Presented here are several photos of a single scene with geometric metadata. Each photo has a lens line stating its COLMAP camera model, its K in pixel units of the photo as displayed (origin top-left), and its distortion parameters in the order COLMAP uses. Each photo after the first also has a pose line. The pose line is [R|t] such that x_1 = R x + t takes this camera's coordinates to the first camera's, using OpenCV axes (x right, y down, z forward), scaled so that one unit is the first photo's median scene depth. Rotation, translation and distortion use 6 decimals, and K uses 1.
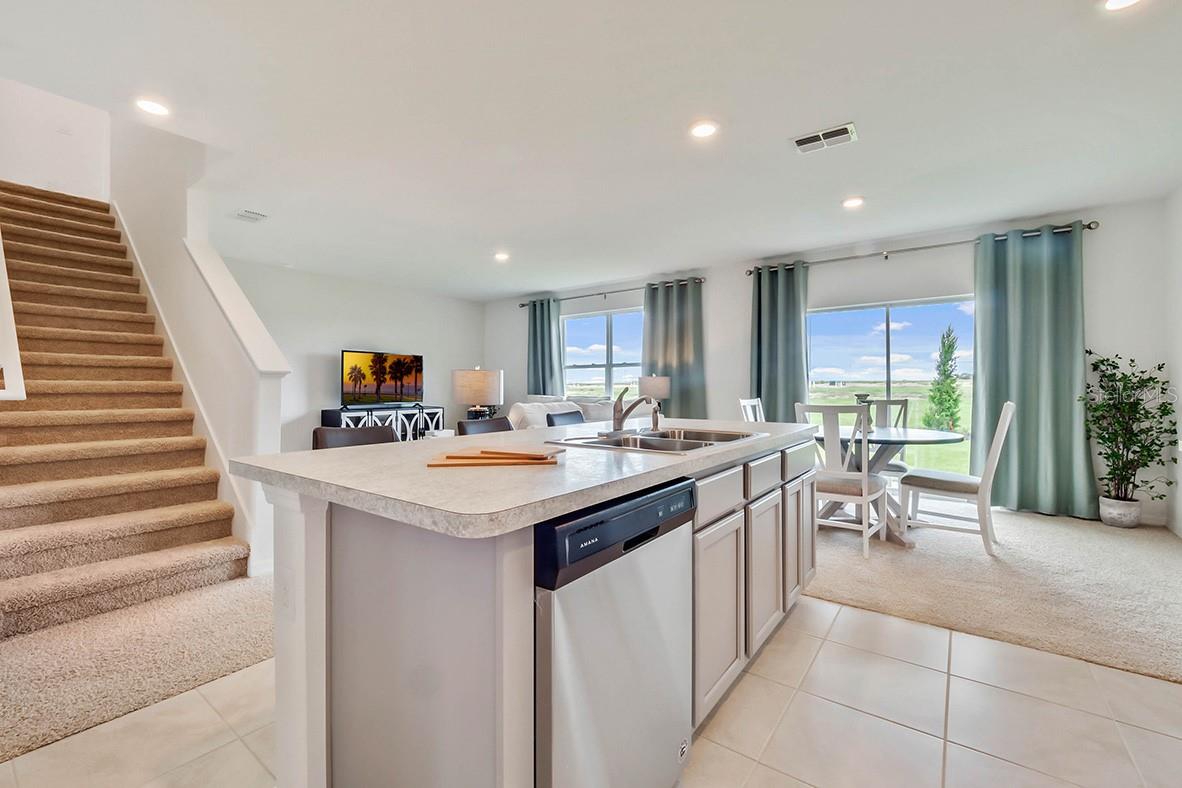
lens RADIAL K [[489.4, 0, 591.0], [0, 489.4, 394.0], [0, 0, 1]] dist [0.000584, -0.000089]
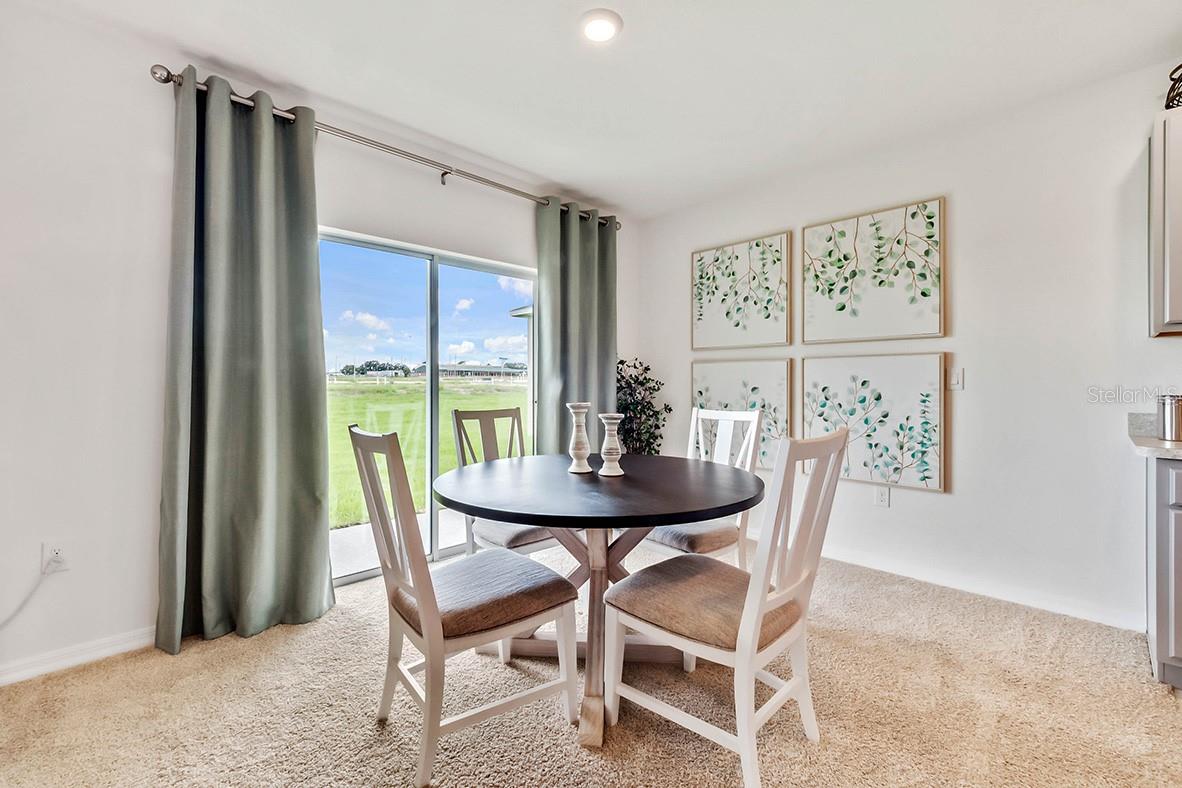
lens RADIAL K [[488.2, 0, 576.8], [0, 488.2, 383.7], [0, 0, 1]] dist [-0.017534, 0.000229]
pose [[0.176408, 0.002601, 0.984314, 0.010468], [0.011653, 0.999921, -0.004731, -0.009311], [-0.984248, 0.012304, 0.176364, 0.530276]]
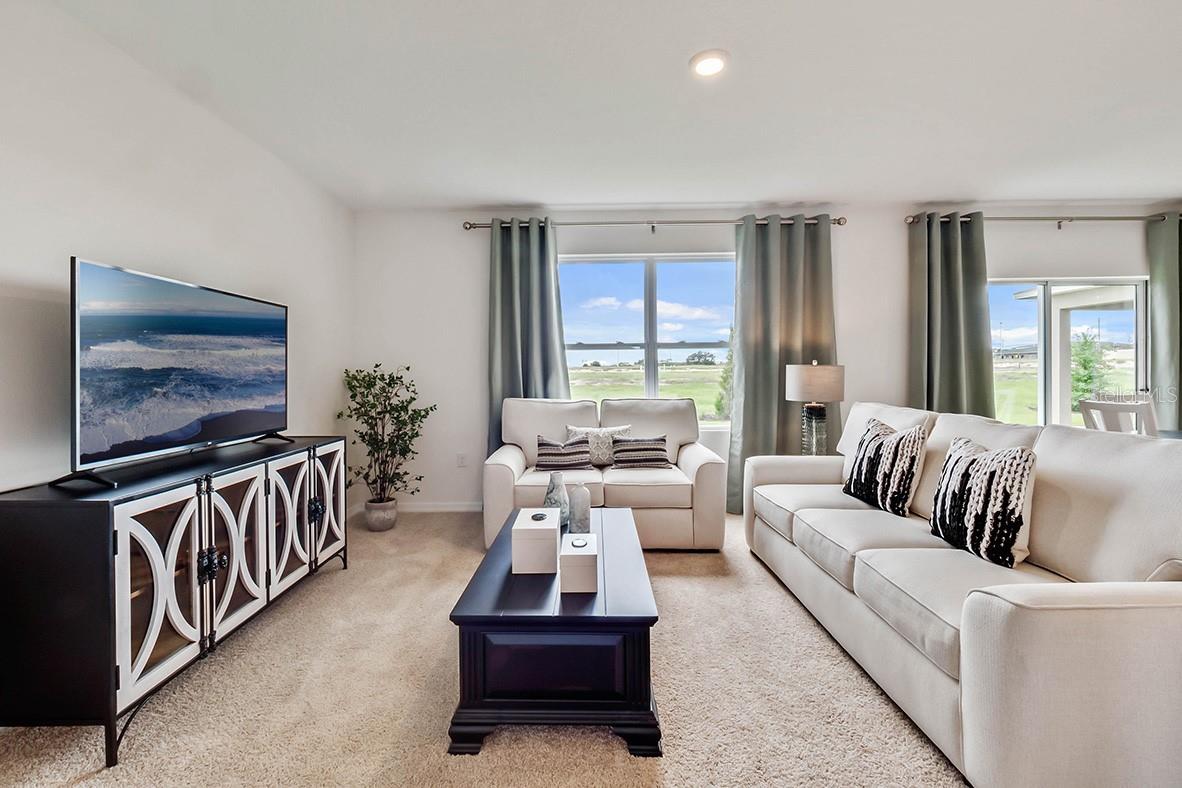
lens RADIAL K [[502.2, 0, 589.0], [0, 502.2, 377.2], [0, 0, 1]] dist [0.001628, -0.006546]
pose [[0.809111, -0.012944, 0.587513, -0.407890], [0.016509, 0.999863, -0.000706, -0.020872], [-0.587424, 0.010271, 0.809215, 0.573106]]
